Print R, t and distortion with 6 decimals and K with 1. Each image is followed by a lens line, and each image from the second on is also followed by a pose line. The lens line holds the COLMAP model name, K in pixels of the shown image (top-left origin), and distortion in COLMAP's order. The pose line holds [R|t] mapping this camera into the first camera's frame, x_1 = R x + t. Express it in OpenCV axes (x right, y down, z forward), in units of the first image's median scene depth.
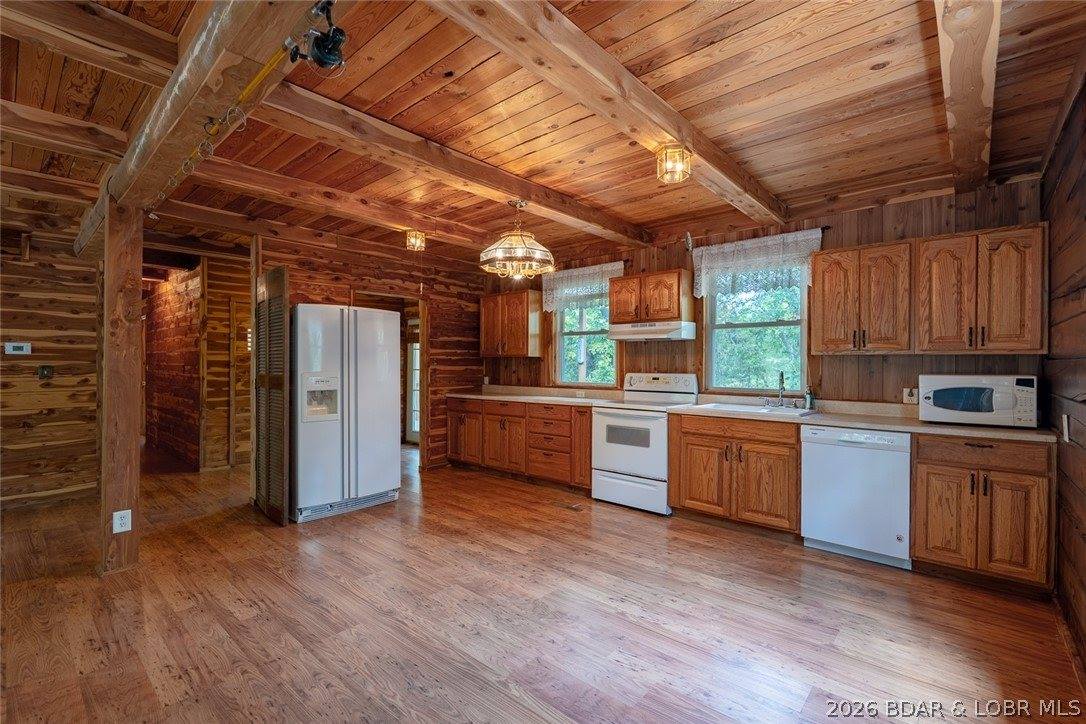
lens RADIAL K [[480.7, 0, 539.1], [0, 480.7, 365.5], [0, 0, 1]] dist [-0.001626, 0.000098]
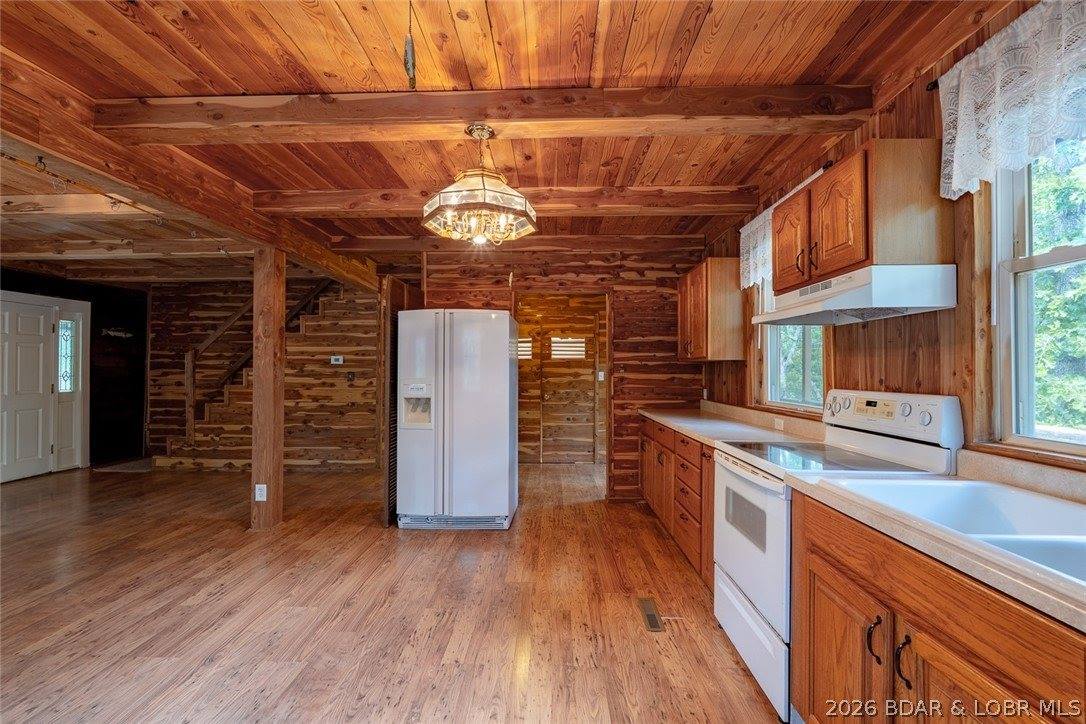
lens RADIAL K [[480.7, 0, 544.6], [0, 480.7, 365.2], [0, 0, 1]] dist [-0.001626, 0.000098]
pose [[0.645835, -0.008380, -0.763431, 0.435165], [-0.003829, 0.999892, -0.014215, -0.001330], [0.763467, 0.012104, 0.645733, 0.531661]]
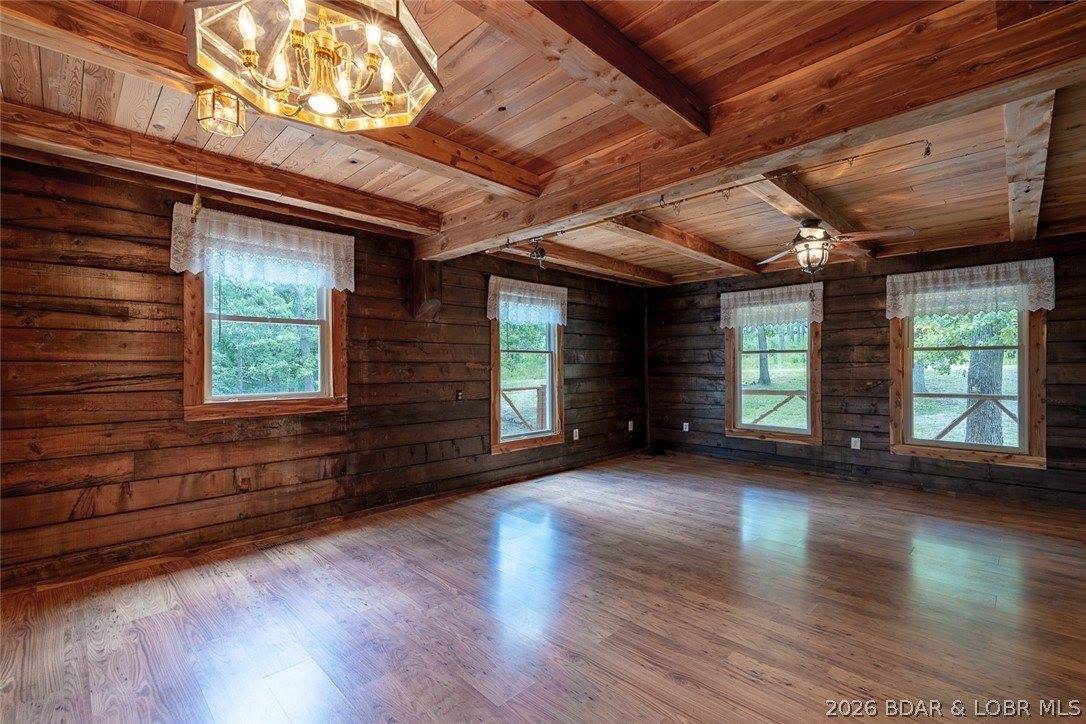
lens RADIAL K [[480.7, 0, 540.4], [0, 480.7, 362.2], [0, 0, 1]] dist [-0.001626, 0.000098]
pose [[-0.998119, -0.000215, 0.061306, -0.181610], [-0.000235, 1.000000, -0.000318, -0.006348], [-0.061306, -0.000332, -0.998119, 1.107213]]
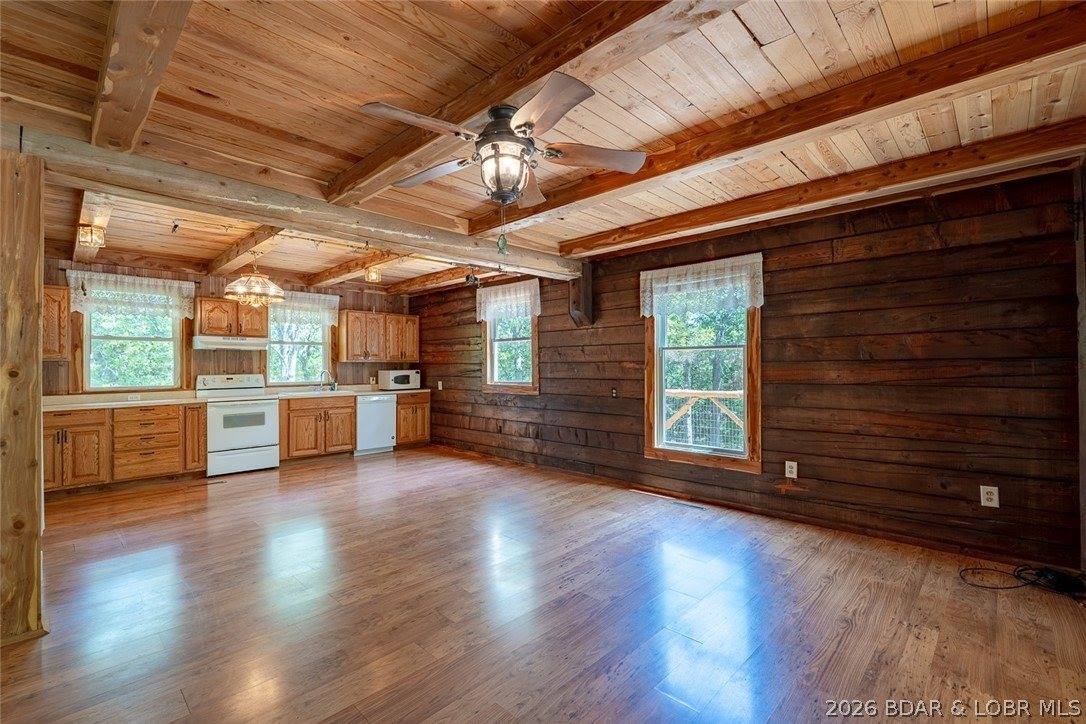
lens RADIAL K [[480.7, 0, 550.4], [0, 480.7, 364.3], [0, 0, 1]] dist [-0.001626, 0.000098]
pose [[0.033075, -0.000735, 0.999453, -1.175031], [0.011725, 0.999931, 0.000347, -0.002711], [-0.999384, 0.011707, 0.033082, 0.082577]]
